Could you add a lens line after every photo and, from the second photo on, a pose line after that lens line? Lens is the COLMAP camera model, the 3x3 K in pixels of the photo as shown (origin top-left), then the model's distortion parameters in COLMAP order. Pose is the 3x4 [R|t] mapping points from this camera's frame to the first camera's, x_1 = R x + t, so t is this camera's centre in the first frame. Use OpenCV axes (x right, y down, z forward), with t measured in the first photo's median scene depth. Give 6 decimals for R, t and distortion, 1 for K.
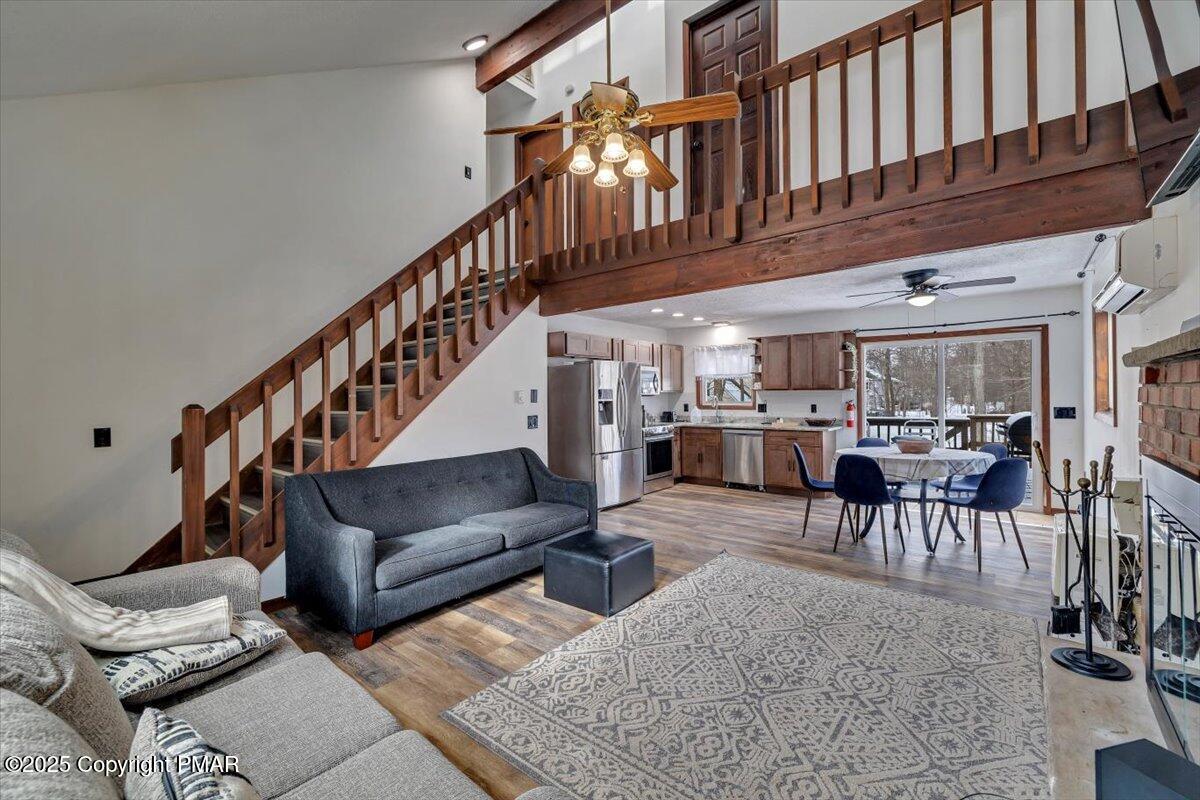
lens RADIAL K [[509.4, 0, 594.4], [0, 509.4, 393.2], [0, 0, 1]] dist [0.000297, 0.000088]
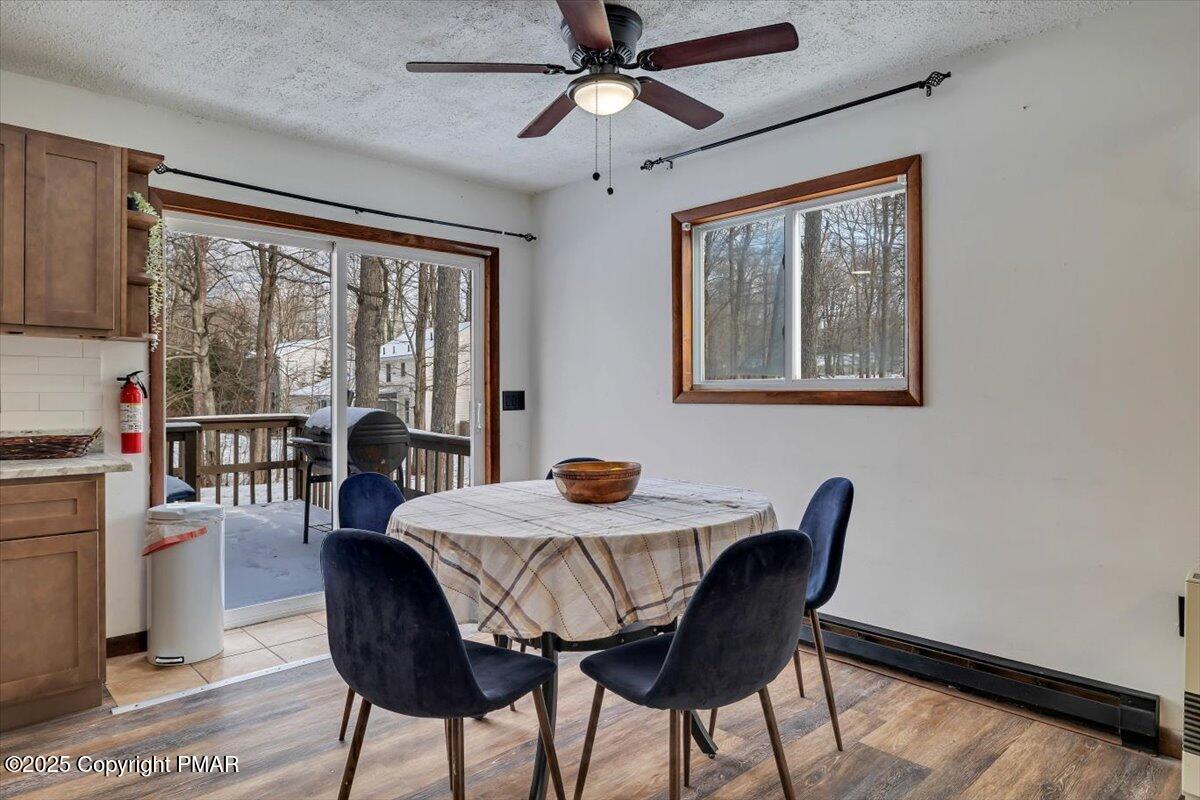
lens RADIAL K [[717.3, 0, 603.9], [0, 717.3, 395.7], [0, 0, 1]] dist [-0.003862, 0.000412]
pose [[0.106629, 0.009376, 0.994255, 0.072620], [-0.004903, 0.999948, -0.008904, 0.031318], [-0.994287, -0.003925, 0.106670, 0.633281]]
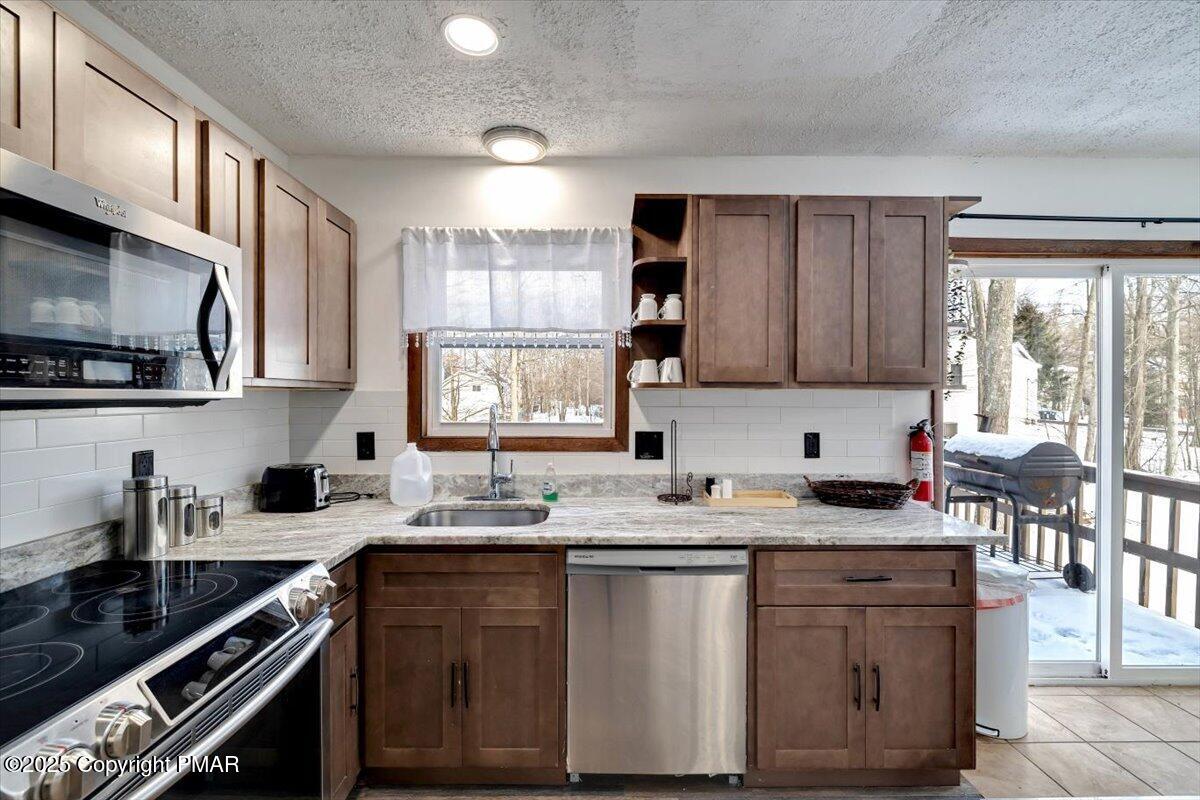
lens RADIAL K [[506.0, 0, 597.5], [0, 506.0, 397.8], [0, 0, 1]] dist [-0.000934, 0.000007]
pose [[0.761503, 0.009139, 0.648097, 0.119302], [-0.011197, 0.999937, -0.000945, 0.001579], [-0.648065, -0.006537, 0.761557, 0.866283]]
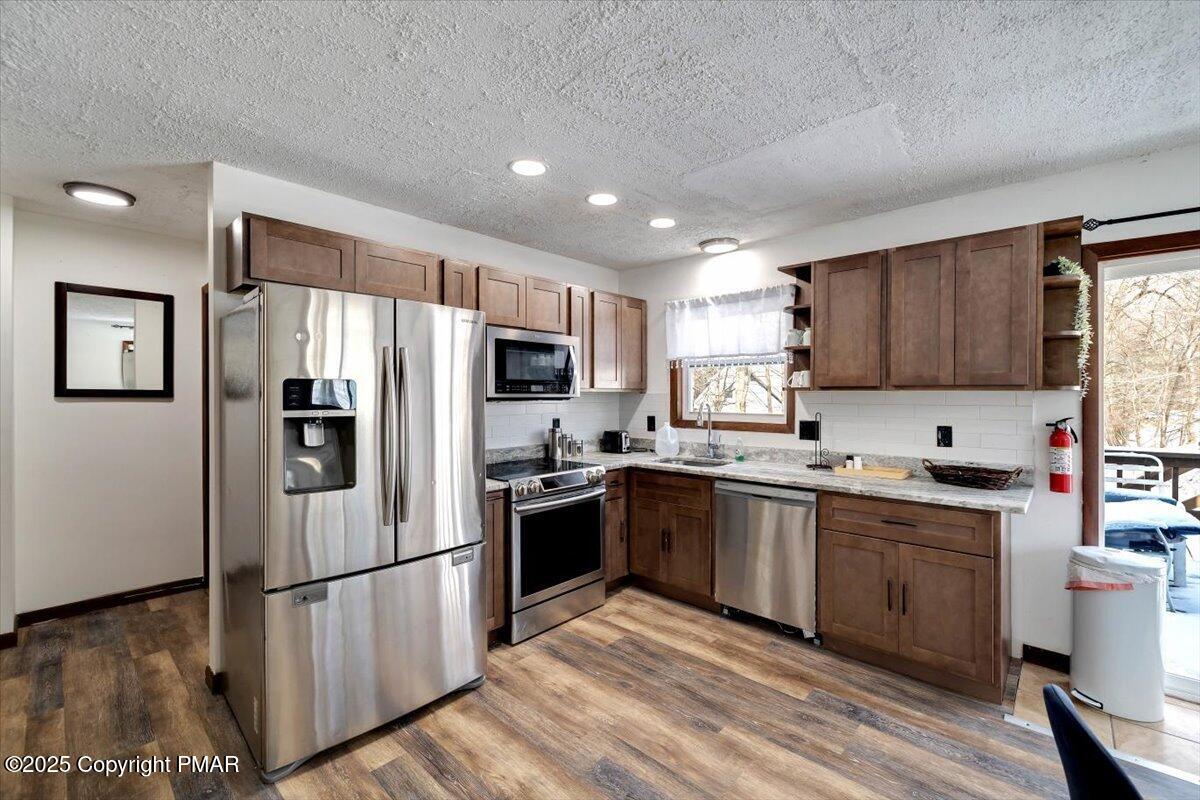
lens RADIAL K [[506.0, 0, 597.5], [0, 506.0, 397.8], [0, 0, 1]] dist [-0.000934, 0.000007]
pose [[0.998925, 0.010419, -0.045174, 0.182406], [-0.010055, 0.999915, 0.008288, -0.000545], [0.045257, -0.007825, 0.998945, 0.609878]]
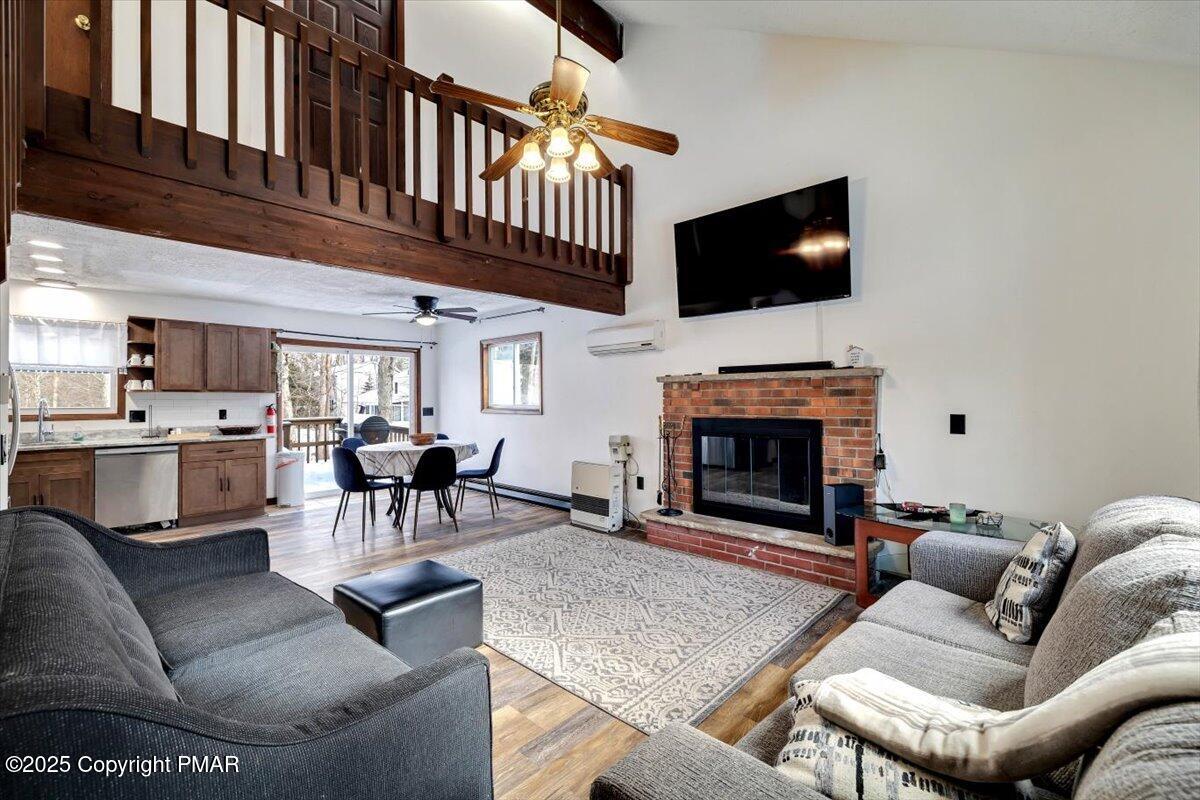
lens RADIAL K [[508.1, 0, 600.8], [0, 508.1, 397.3], [0, 0, 1]] dist [-0.003220, -0.000223]
pose [[0.055197, 0.013886, 0.998379, -0.378097], [0.001335, 0.999901, -0.013981, 0.014784], [-0.998475, 0.002104, 0.055173, 0.342723]]
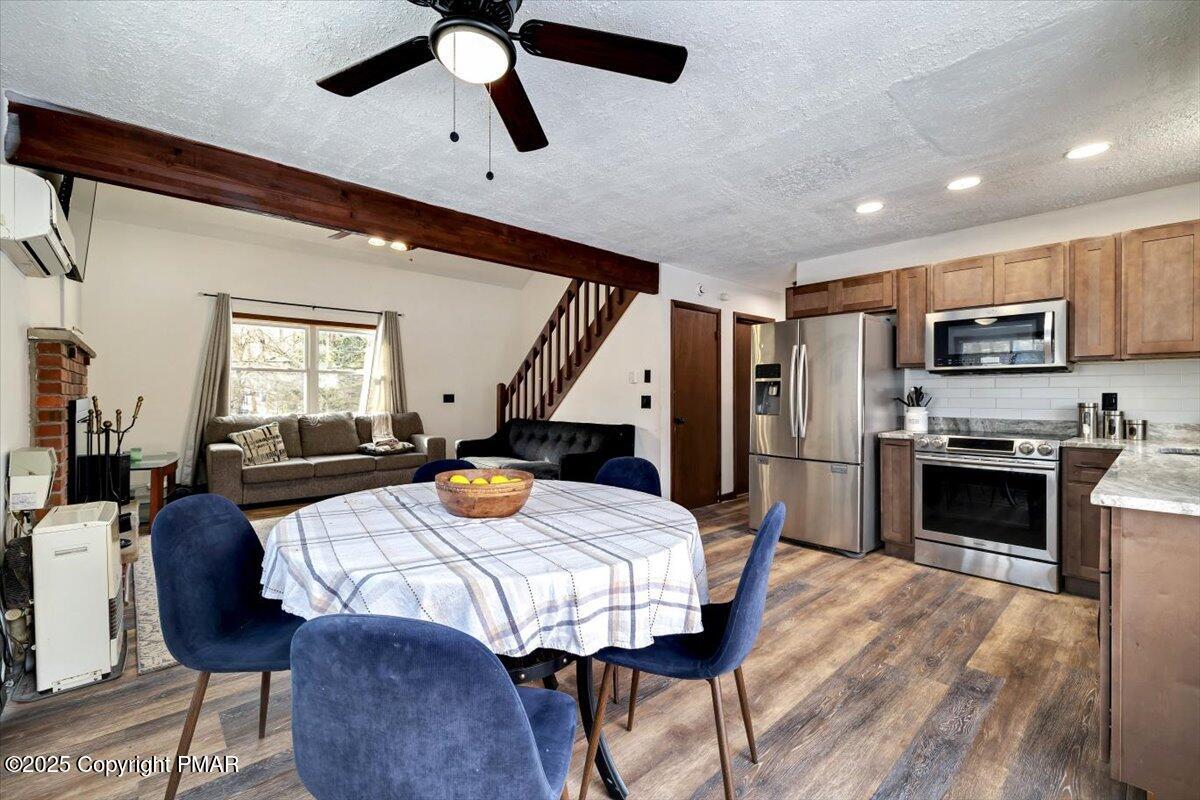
lens RADIAL K [[508.1, 0, 600.8], [0, 508.1, 397.3], [0, 0, 1]] dist [-0.003220, -0.000223]
pose [[-0.127928, 0.012620, -0.991703, 0.645604], [0.001206, 0.999920, 0.012569, 0.024944], [0.991783, 0.000412, -0.127933, 0.756148]]
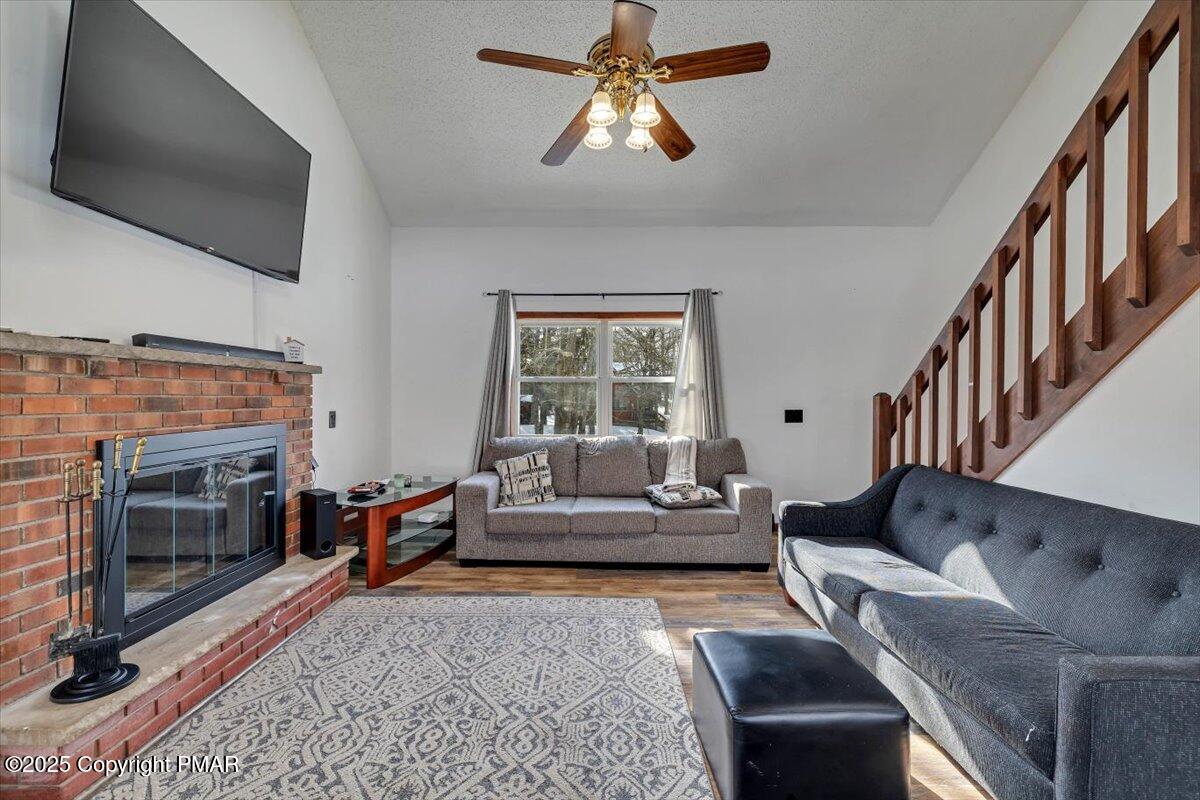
lens RADIAL K [[506.0, 0, 597.5], [0, 506.0, 397.8], [0, 0, 1]] dist [-0.000934, 0.000007]
pose [[-0.769806, 0.010574, -0.638190, 0.247996], [0.008524, 0.999944, 0.006286, 0.008924], [0.638221, -0.000601, -0.769853, 0.652662]]
